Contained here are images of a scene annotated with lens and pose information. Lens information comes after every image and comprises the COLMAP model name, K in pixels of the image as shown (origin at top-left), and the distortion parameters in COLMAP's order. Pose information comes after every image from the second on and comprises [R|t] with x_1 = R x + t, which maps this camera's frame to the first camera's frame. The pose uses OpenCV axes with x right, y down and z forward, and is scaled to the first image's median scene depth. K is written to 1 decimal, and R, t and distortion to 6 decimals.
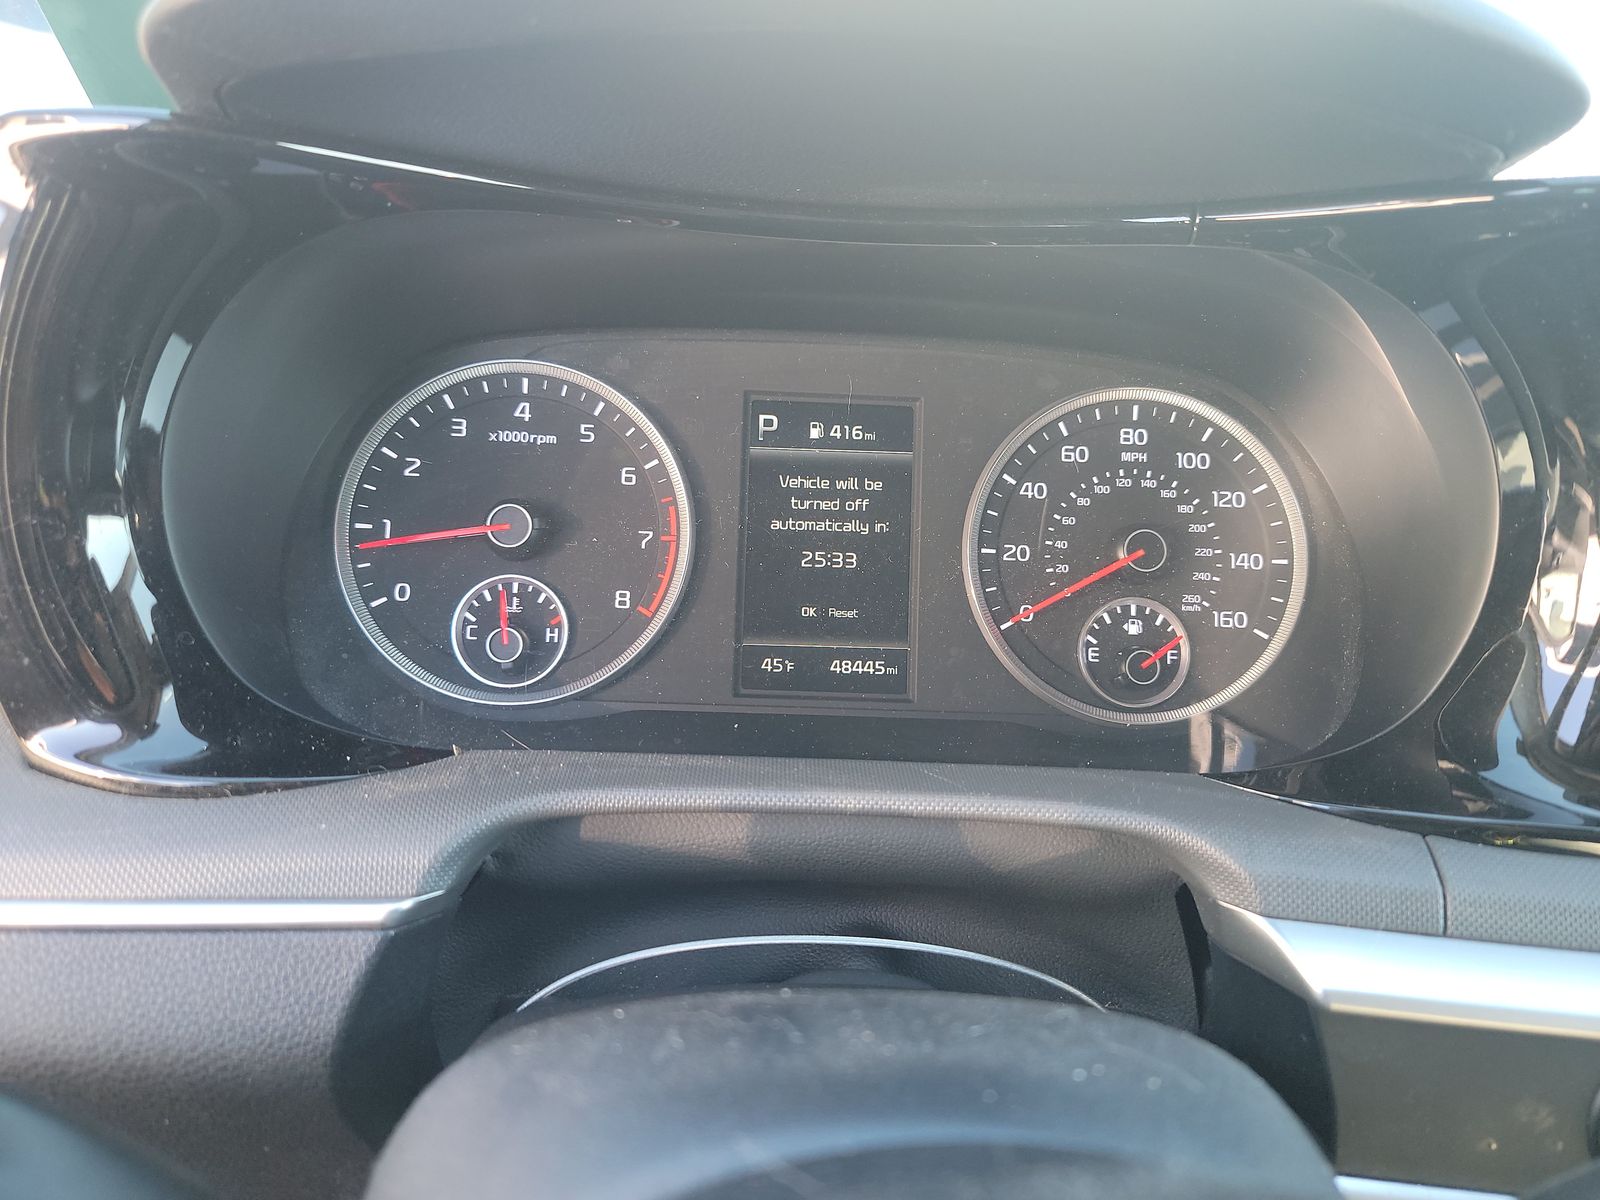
lens RADIAL K [[1184.5, 0, 808.7], [0, 1184.5, 608.4], [0, 0, 1]] dist [0.046719, -0.065050]
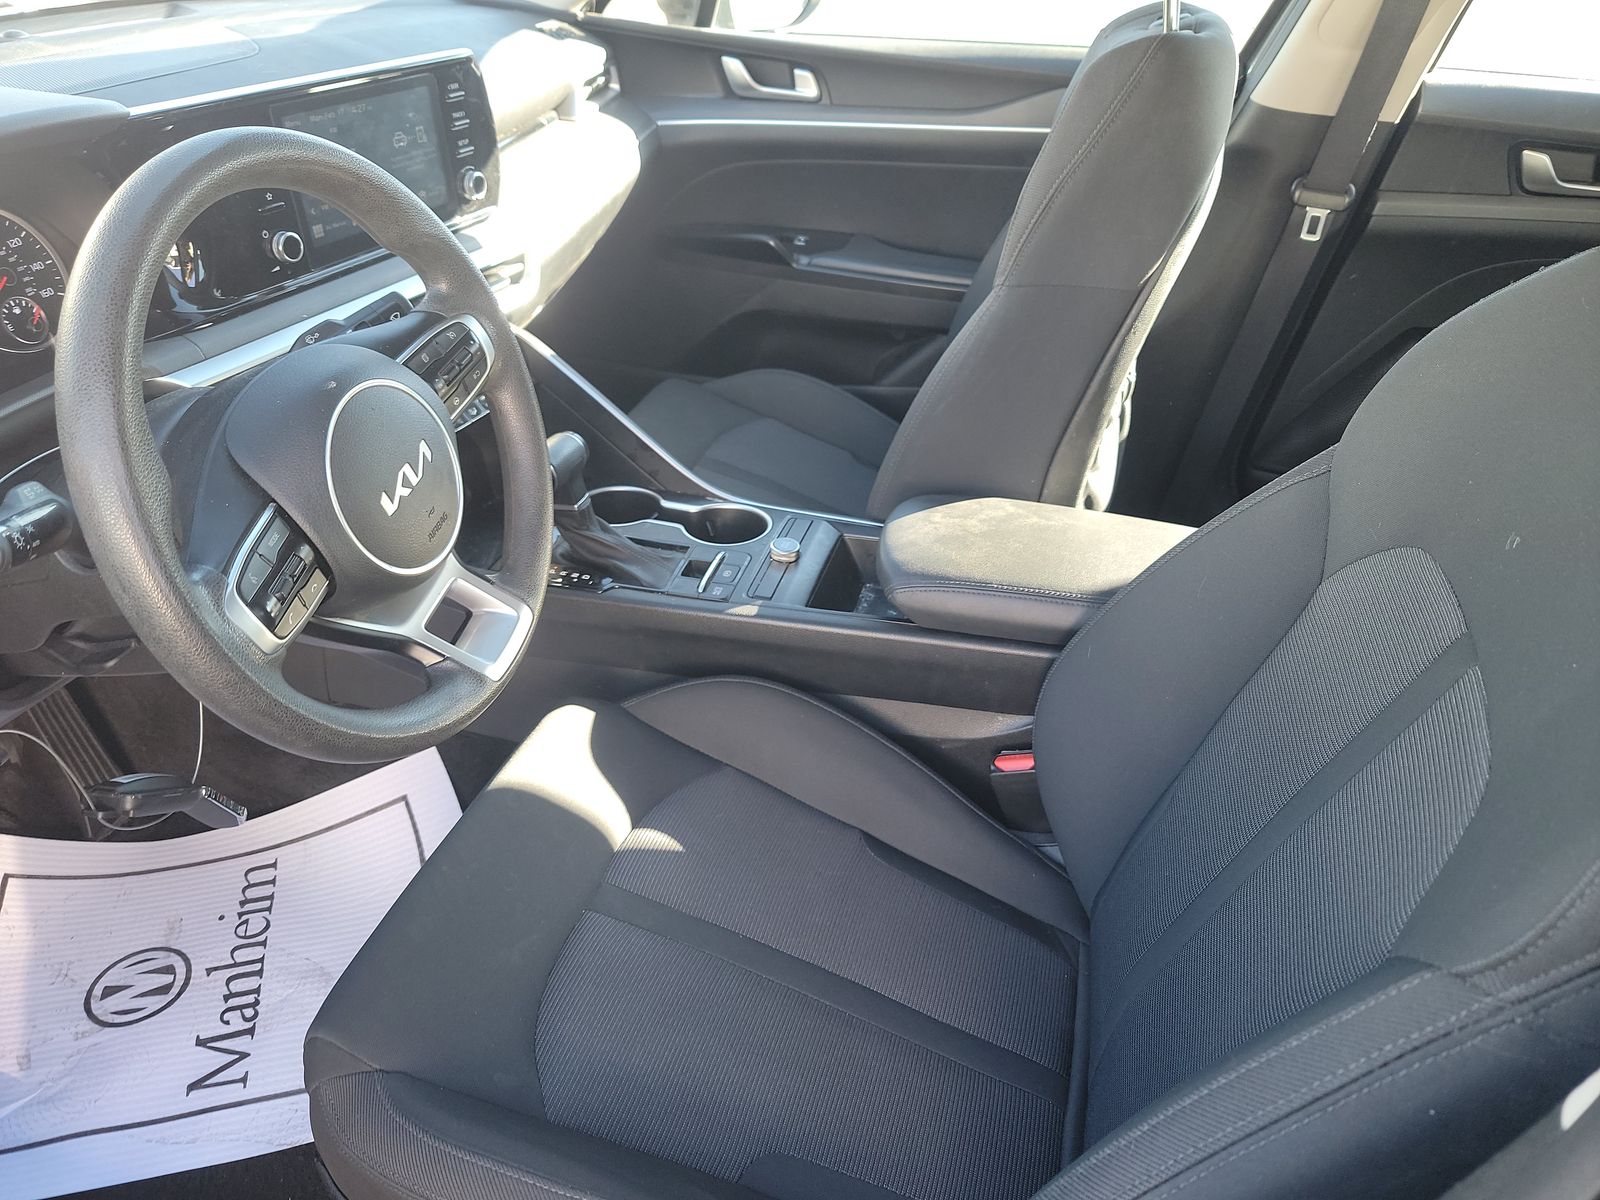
lens RADIAL K [[1126.3, 0, 800.0], [0, 1126.3, 600.0], [0, 0, 1]] dist [0.032248, -0.007211]
pose [[0.314914, -0.563718, 0.763578, -1.294764], [0.241174, 0.825632, 0.510065, -0.291795], [-0.917968, 0.023529, 0.395957, -1.311380]]
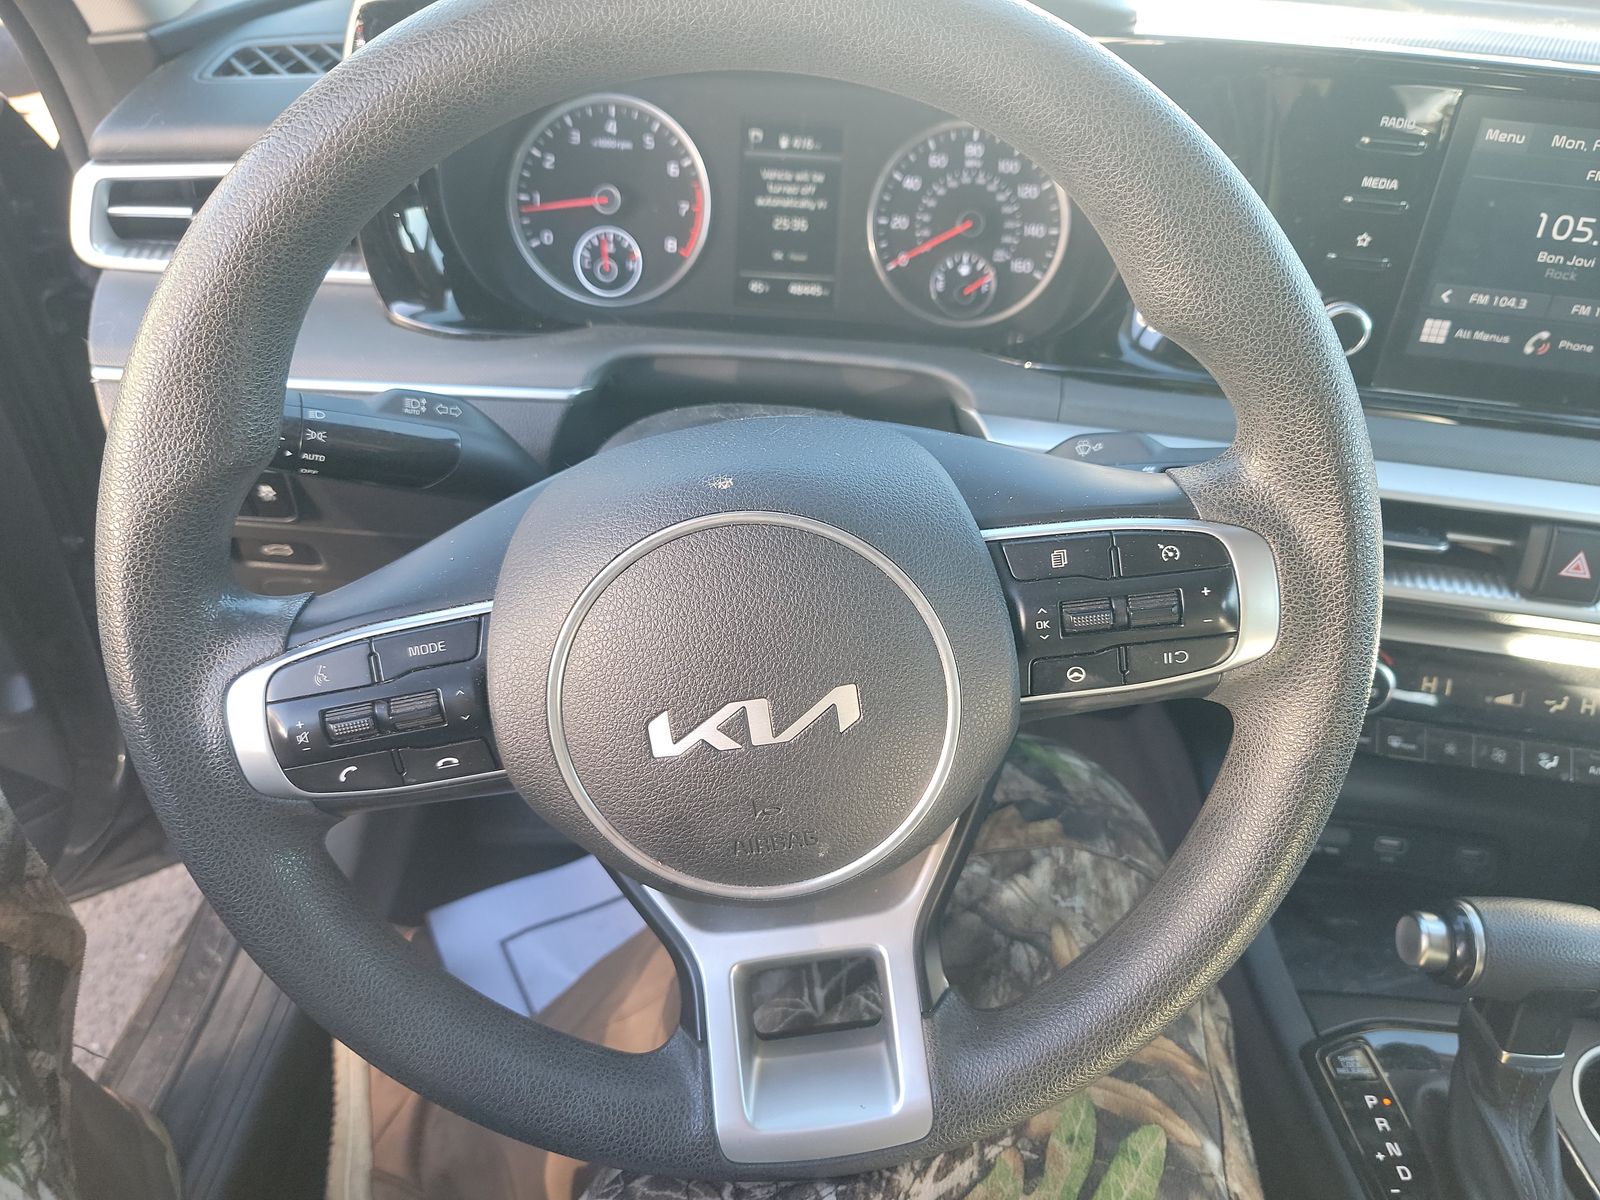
lens RADIAL K [[1184.5, 0, 808.7], [0, 1184.5, 608.4], [0, 0, 1]] dist [0.046719, -0.065050]
pose [[0.999137, 0.032665, -0.025654, 0.106931], [-0.023865, 0.957002, 0.289097, -0.007044], [0.033994, -0.288235, 0.956956, -0.816825]]
